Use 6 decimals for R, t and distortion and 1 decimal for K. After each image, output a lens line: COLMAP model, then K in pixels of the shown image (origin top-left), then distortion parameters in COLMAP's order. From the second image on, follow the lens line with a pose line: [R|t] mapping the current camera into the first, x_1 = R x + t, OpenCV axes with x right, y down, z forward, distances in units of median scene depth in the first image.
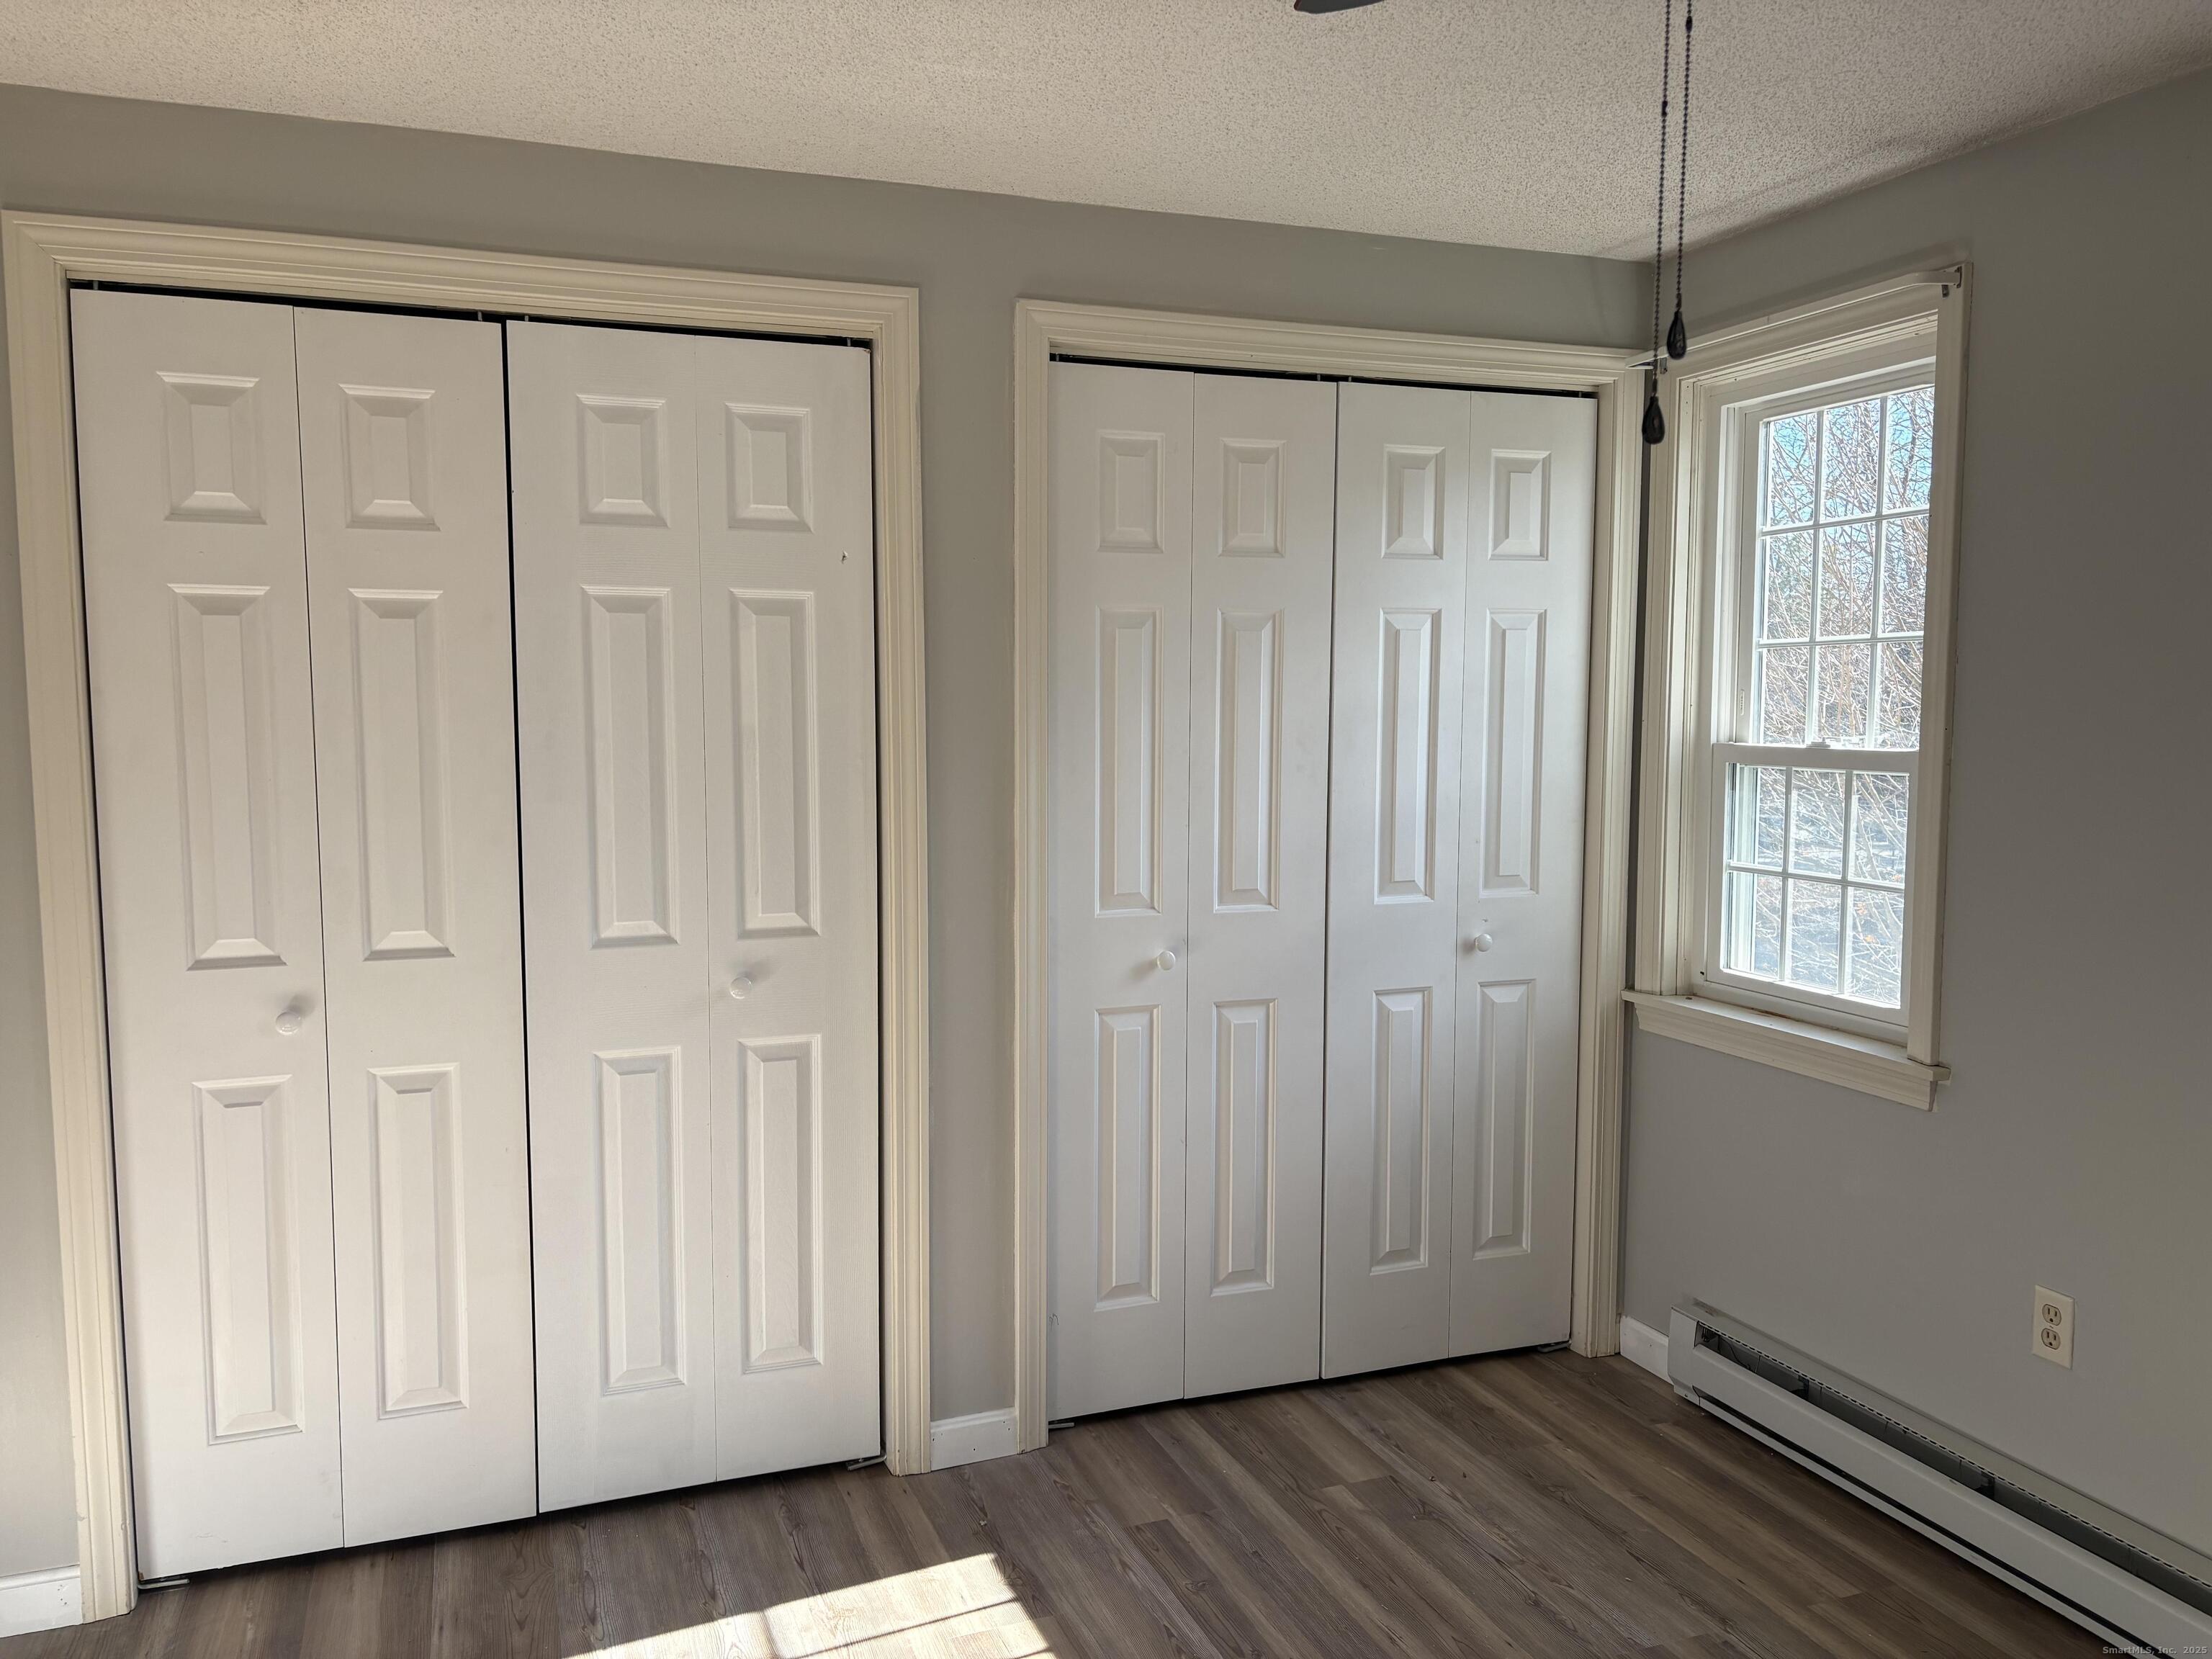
lens RADIAL K [[1675.0, 0, 1106.0], [0, 1675.0, 829.5], [0, 0, 1]] dist [0.038106, -0.009880]
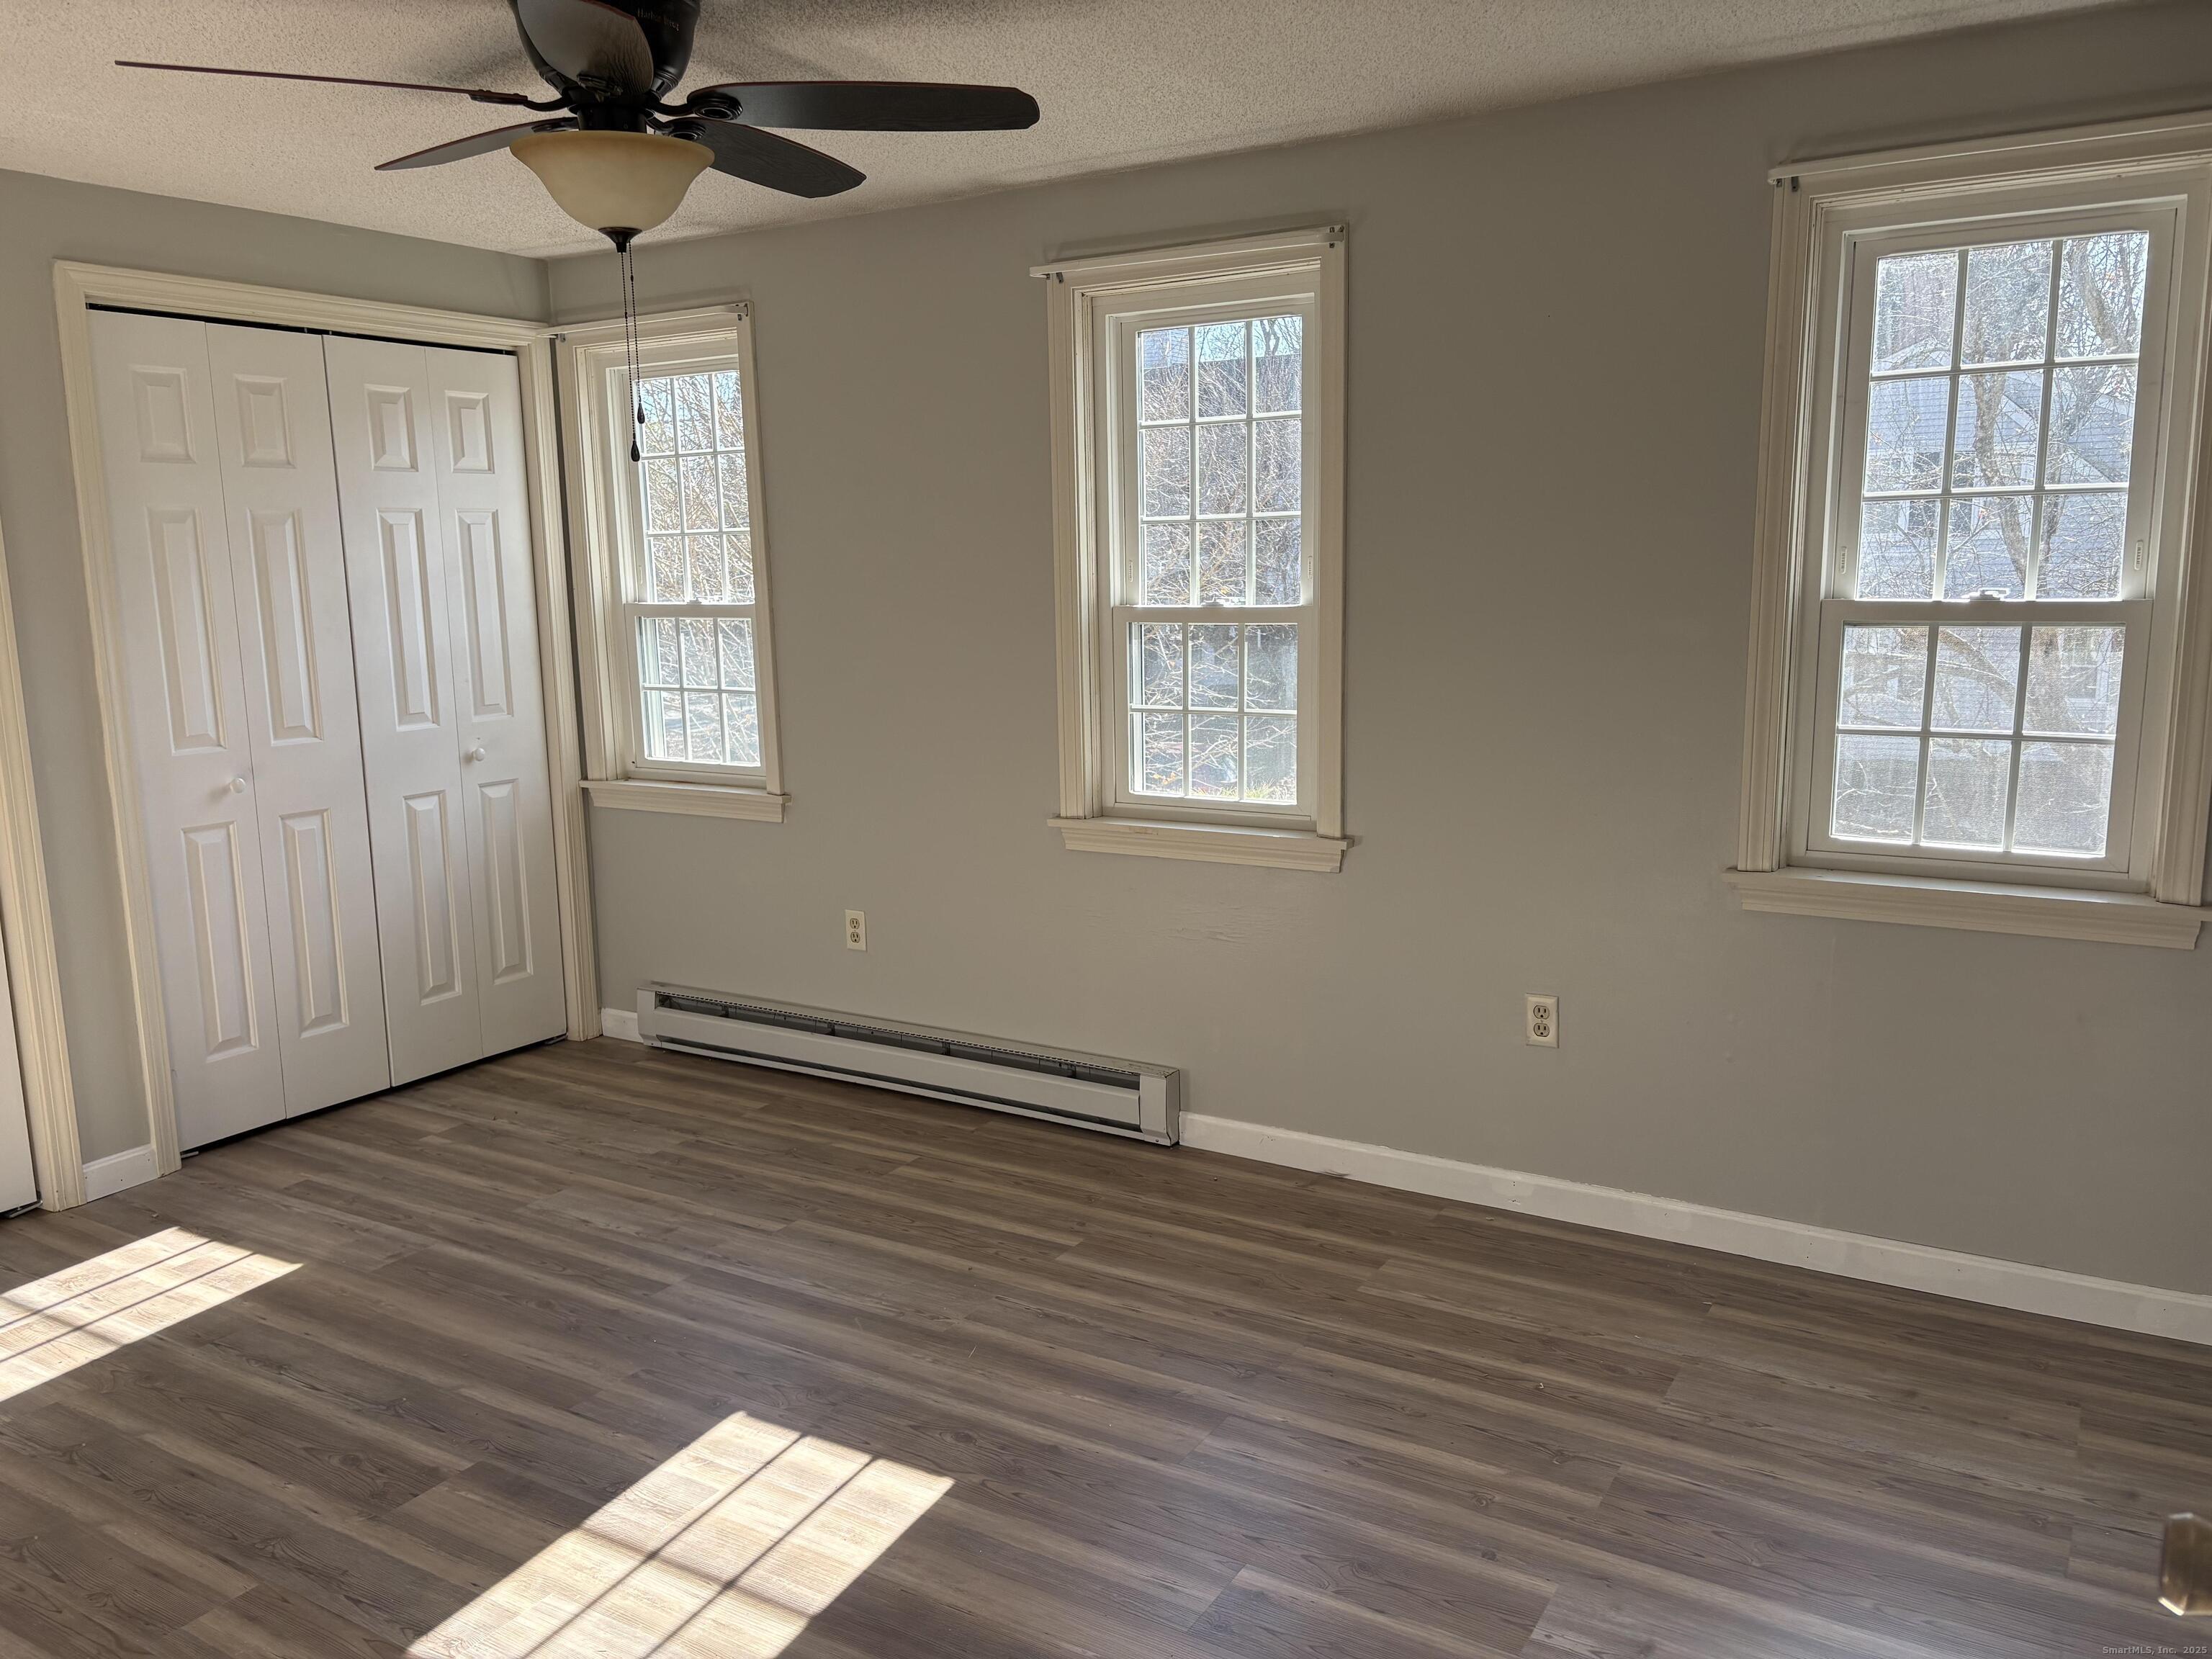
lens RADIAL K [[1666.4, 0, 1106.0], [0, 1666.4, 829.5], [0, 0, 1]] dist [0.051696, -0.008339]
pose [[0.789906, -0.119396, 0.601492, -0.214837], [0.075000, 0.992309, 0.098480, 0.032947], [-0.608624, -0.032678, 0.792786, -0.426452]]
